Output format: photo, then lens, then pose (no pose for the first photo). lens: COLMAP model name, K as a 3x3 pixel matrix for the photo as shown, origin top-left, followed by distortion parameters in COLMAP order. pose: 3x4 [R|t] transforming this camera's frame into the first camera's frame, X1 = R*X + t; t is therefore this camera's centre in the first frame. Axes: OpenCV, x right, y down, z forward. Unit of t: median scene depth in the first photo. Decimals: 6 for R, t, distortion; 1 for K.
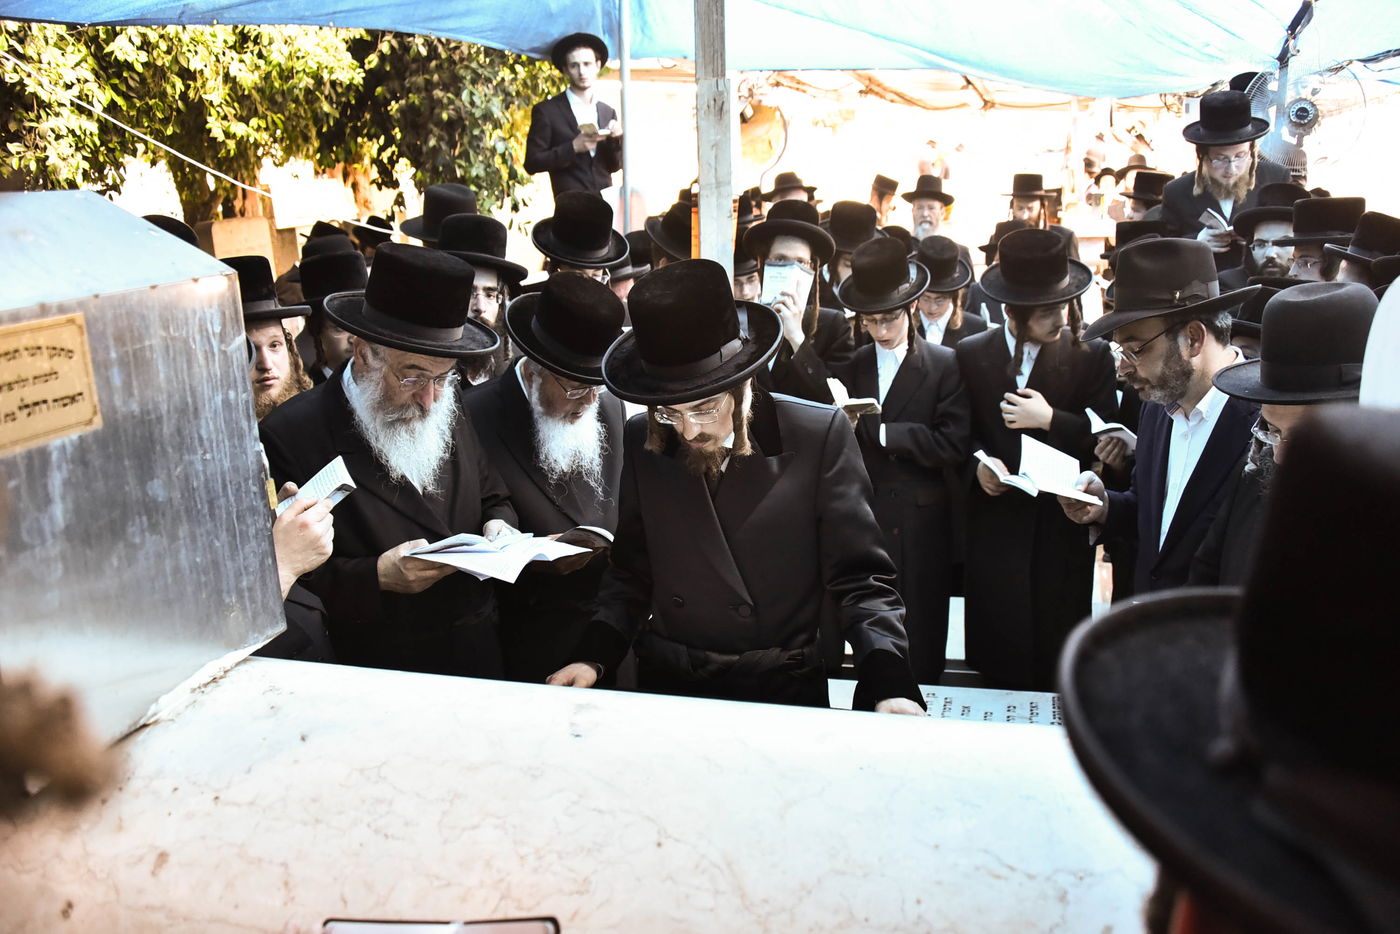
lens RADIAL K [[1113.7, 0, 692.7], [0, 1113.7, 527.7], [0, 0, 1]] dist [-0.133250, 0.044169]
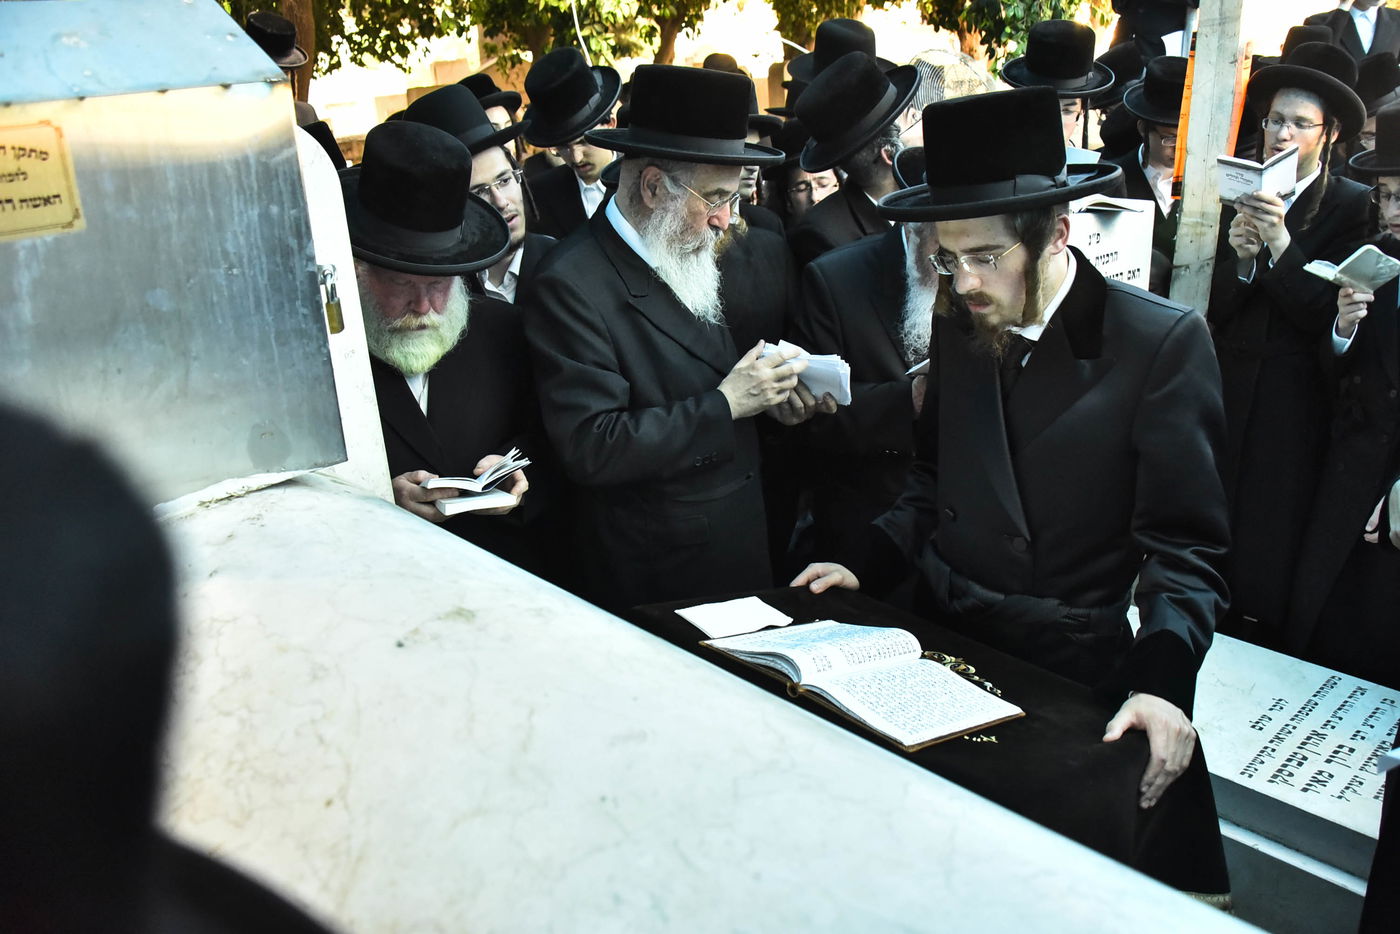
lens RADIAL K [[1113.7, 0, 668.0], [0, 1113.7, 510.1], [0, 0, 1]] dist [-0.133250, 0.044169]
pose [[0.837604, 0.202117, -0.507512, 0.393048], [-0.146528, 0.978117, 0.147703, -0.053617], [0.526259, -0.049352, 0.848891, 0.345796]]
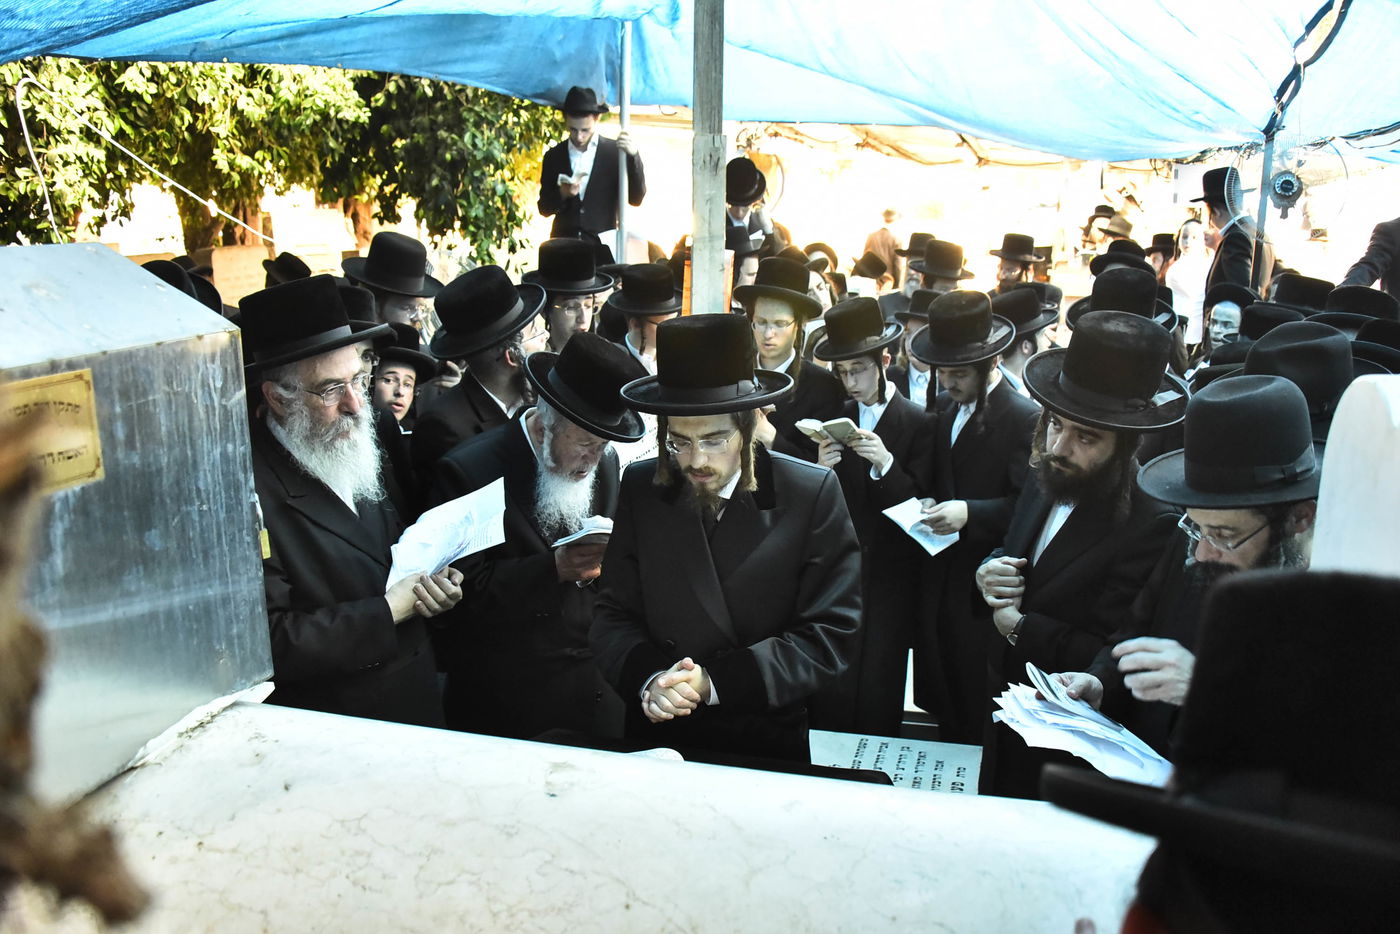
lens RADIAL K [[1113.7, 0, 686.9], [0, 1113.7, 519.0], [0, 0, 1]] dist [-0.133250, 0.044169]
pose [[0.999452, 0.032645, 0.005418, 0.005632], [-0.032398, 0.998646, -0.040711, -0.025826], [-0.006739, 0.040513, 0.999156, -0.031491]]
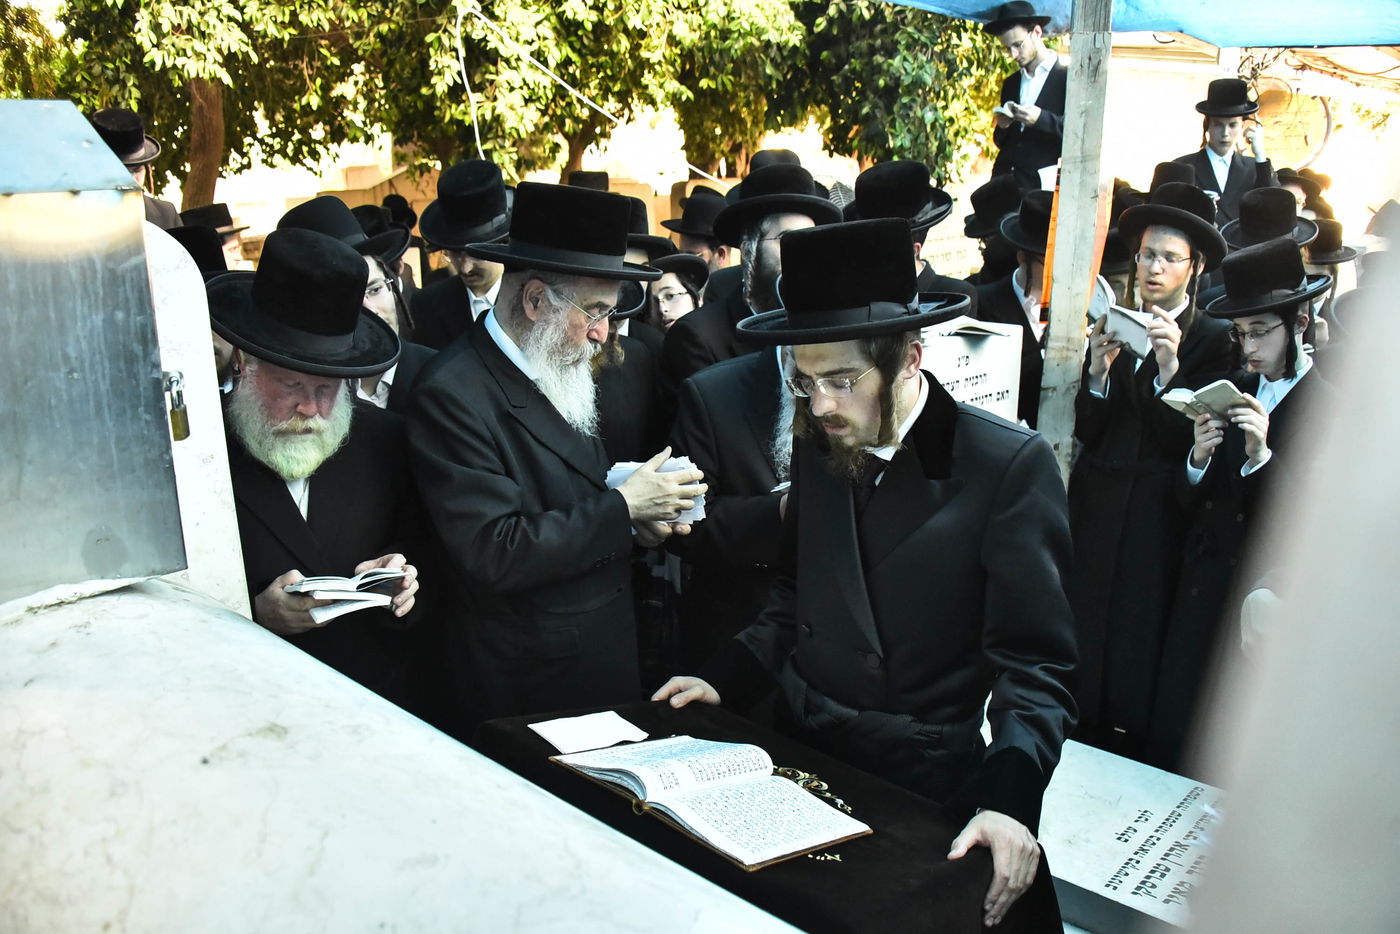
lens RADIAL K [[1113.7, 0, 677.9], [0, 1113.7, 499.7], [0, 0, 1]] dist [-0.133250, 0.044169]
pose [[0.878465, 0.165937, -0.448068, 0.445468], [-0.170665, 0.984868, 0.030135, -0.072628], [0.446288, 0.049997, 0.893492, 0.369303]]
